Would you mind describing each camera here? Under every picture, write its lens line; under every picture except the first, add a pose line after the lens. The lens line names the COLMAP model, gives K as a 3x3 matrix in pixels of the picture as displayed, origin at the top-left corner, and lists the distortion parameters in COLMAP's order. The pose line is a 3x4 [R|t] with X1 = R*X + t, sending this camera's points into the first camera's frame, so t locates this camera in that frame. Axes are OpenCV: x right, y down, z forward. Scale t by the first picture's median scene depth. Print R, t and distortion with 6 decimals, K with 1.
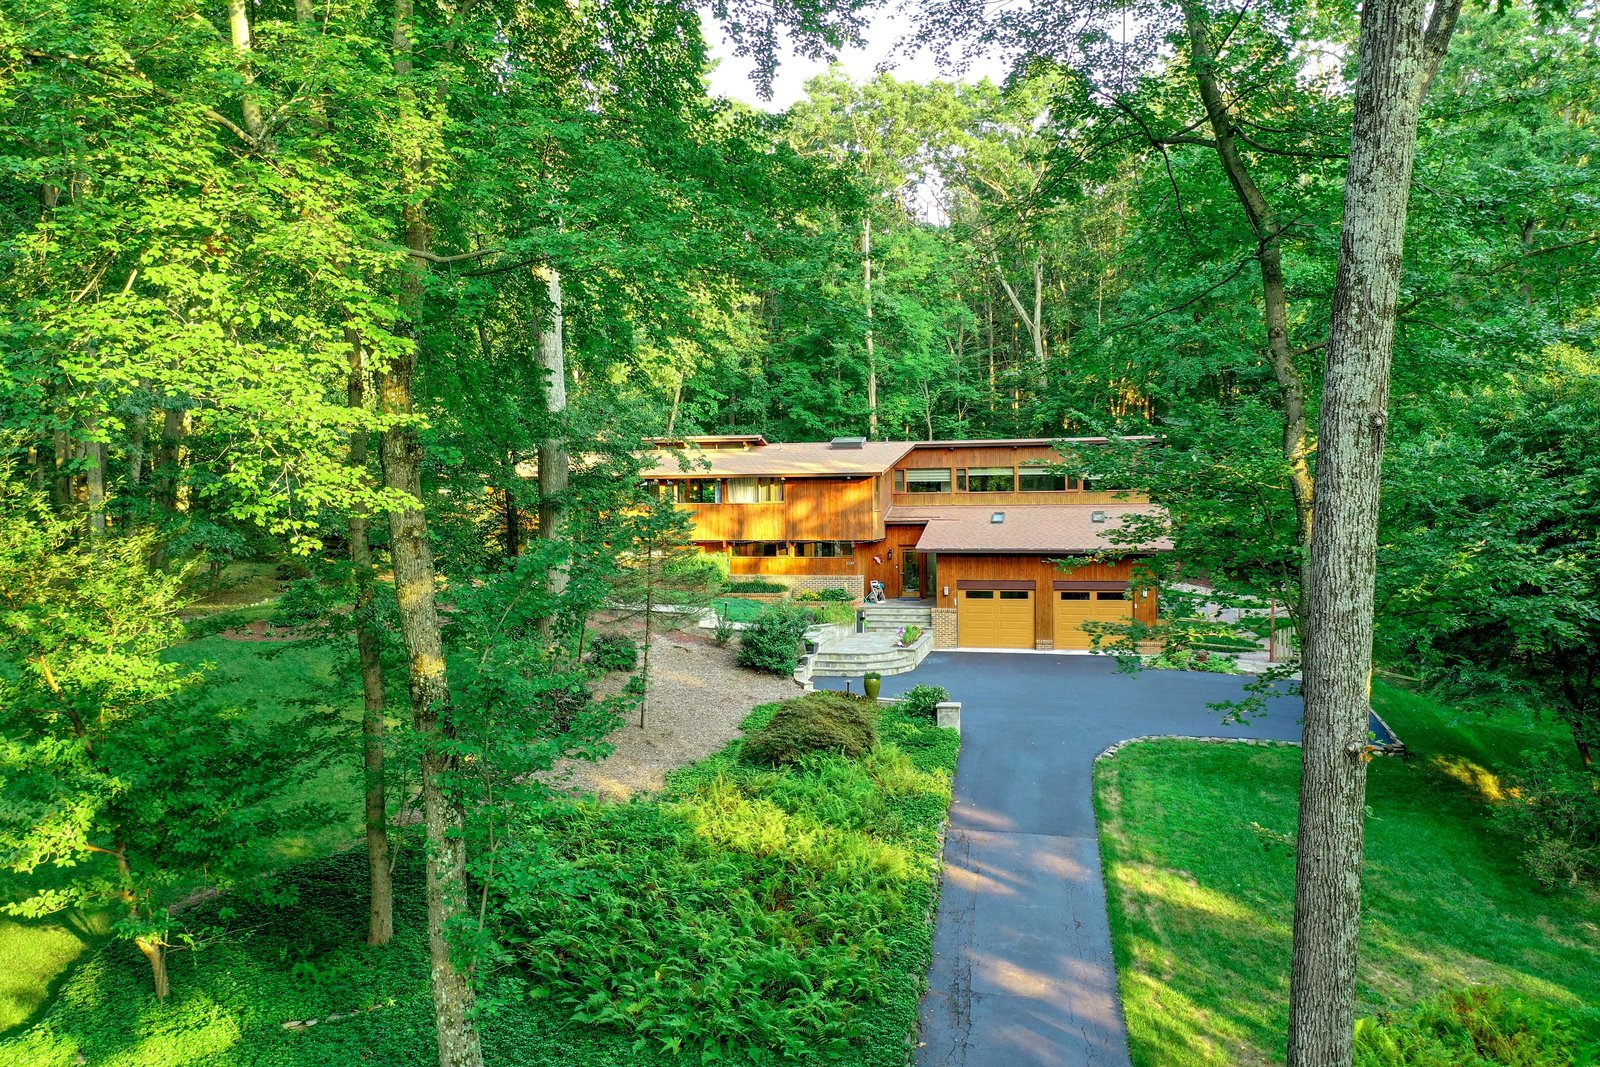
lens RADIAL K [[1252.2, 0, 798.7], [0, 1252.2, 532.2], [0, 0, 1]] dist [-0.016377, -0.000925]
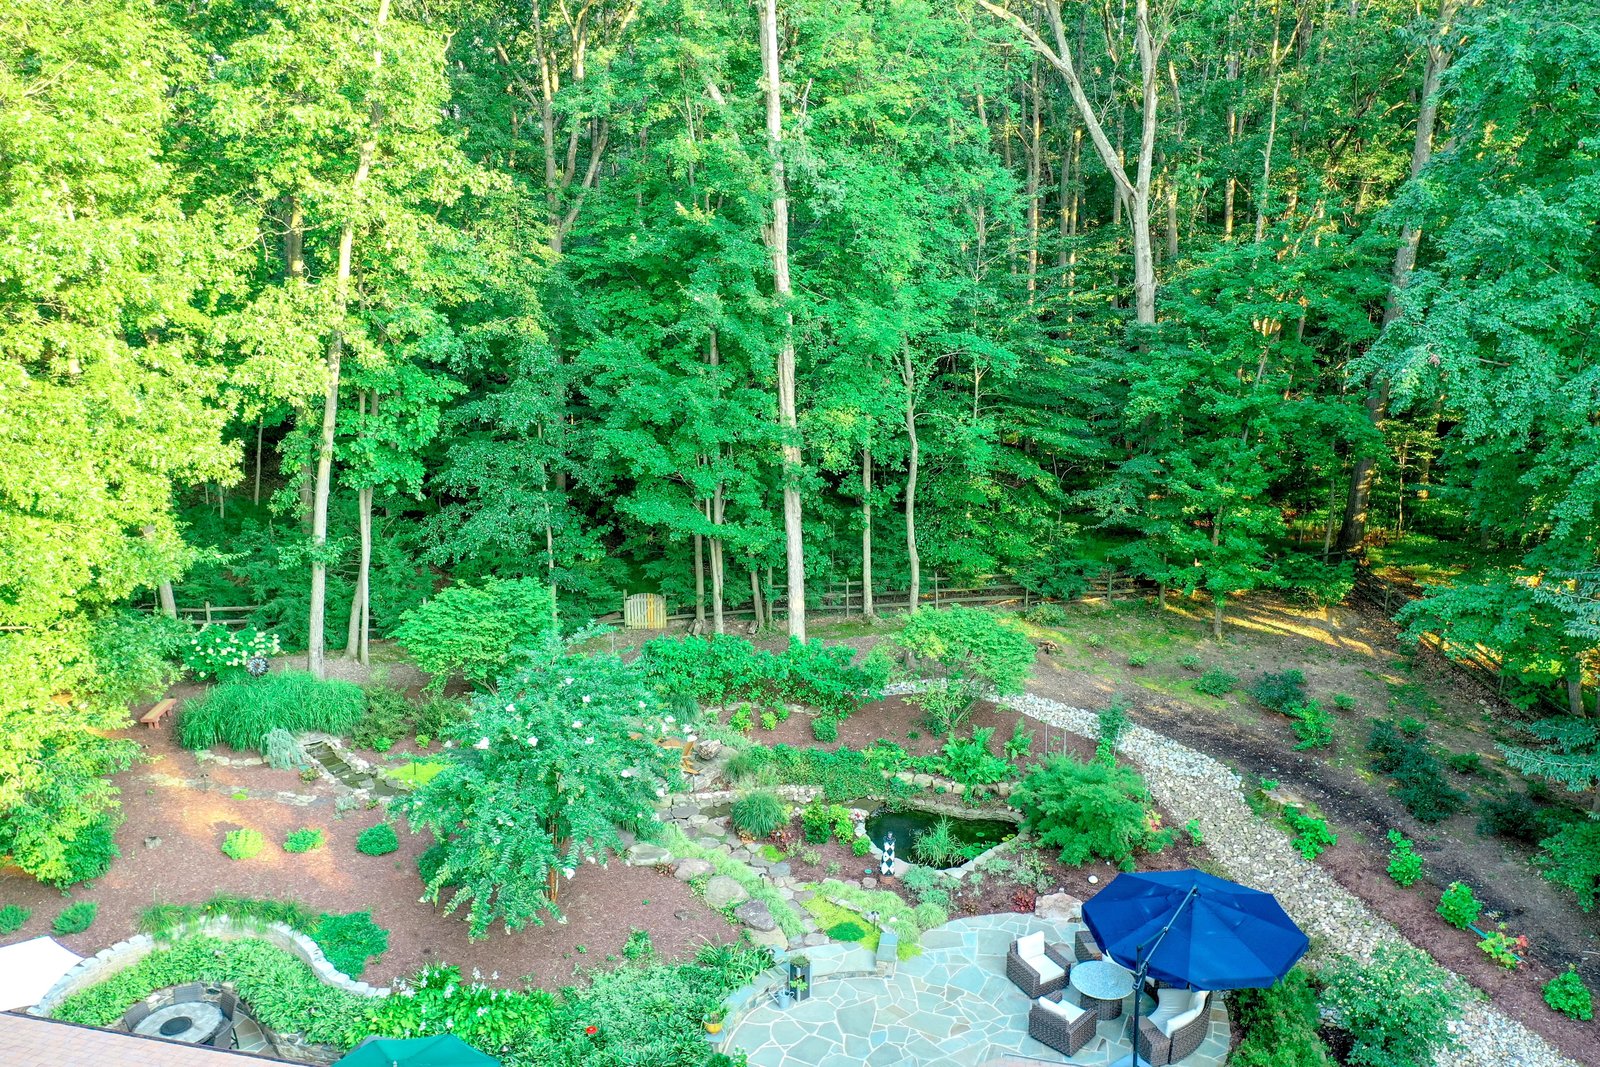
lens RADIAL K [[1252.2, 0, 798.7], [0, 1252.2, 532.2], [0, 0, 1]] dist [-0.016377, -0.000925]
pose [[0.999981, 0.003241, 0.005206, 0.099107], [-0.004376, 0.971891, 0.235390, -0.265324], [-0.004296, -0.235409, 0.971887, 0.881317]]
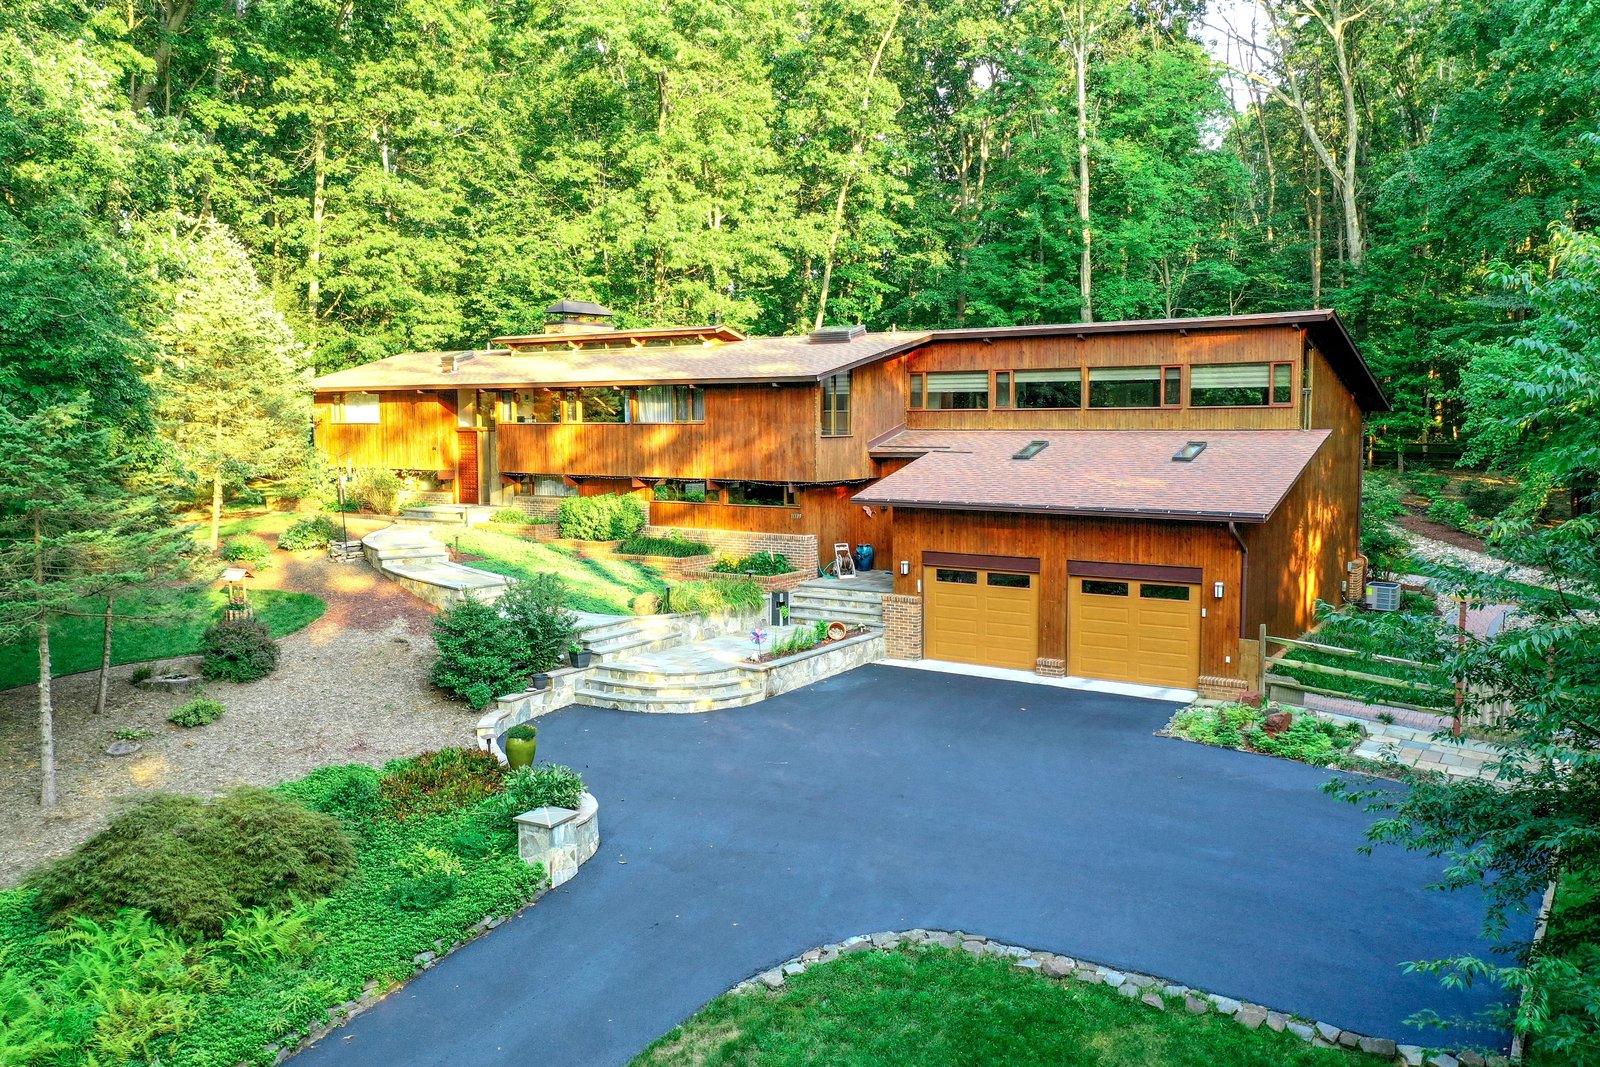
lens RADIAL K [[1252.2, 0, 798.7], [0, 1252.2, 532.2], [0, 0, 1]] dist [-0.016377, -0.000925]
pose [[0.939877, 0.038997, -0.339279, 0.255087], [-0.017434, 0.997643, 0.066374, -0.009899], [0.341068, -0.056469, 0.938341, 0.367147]]
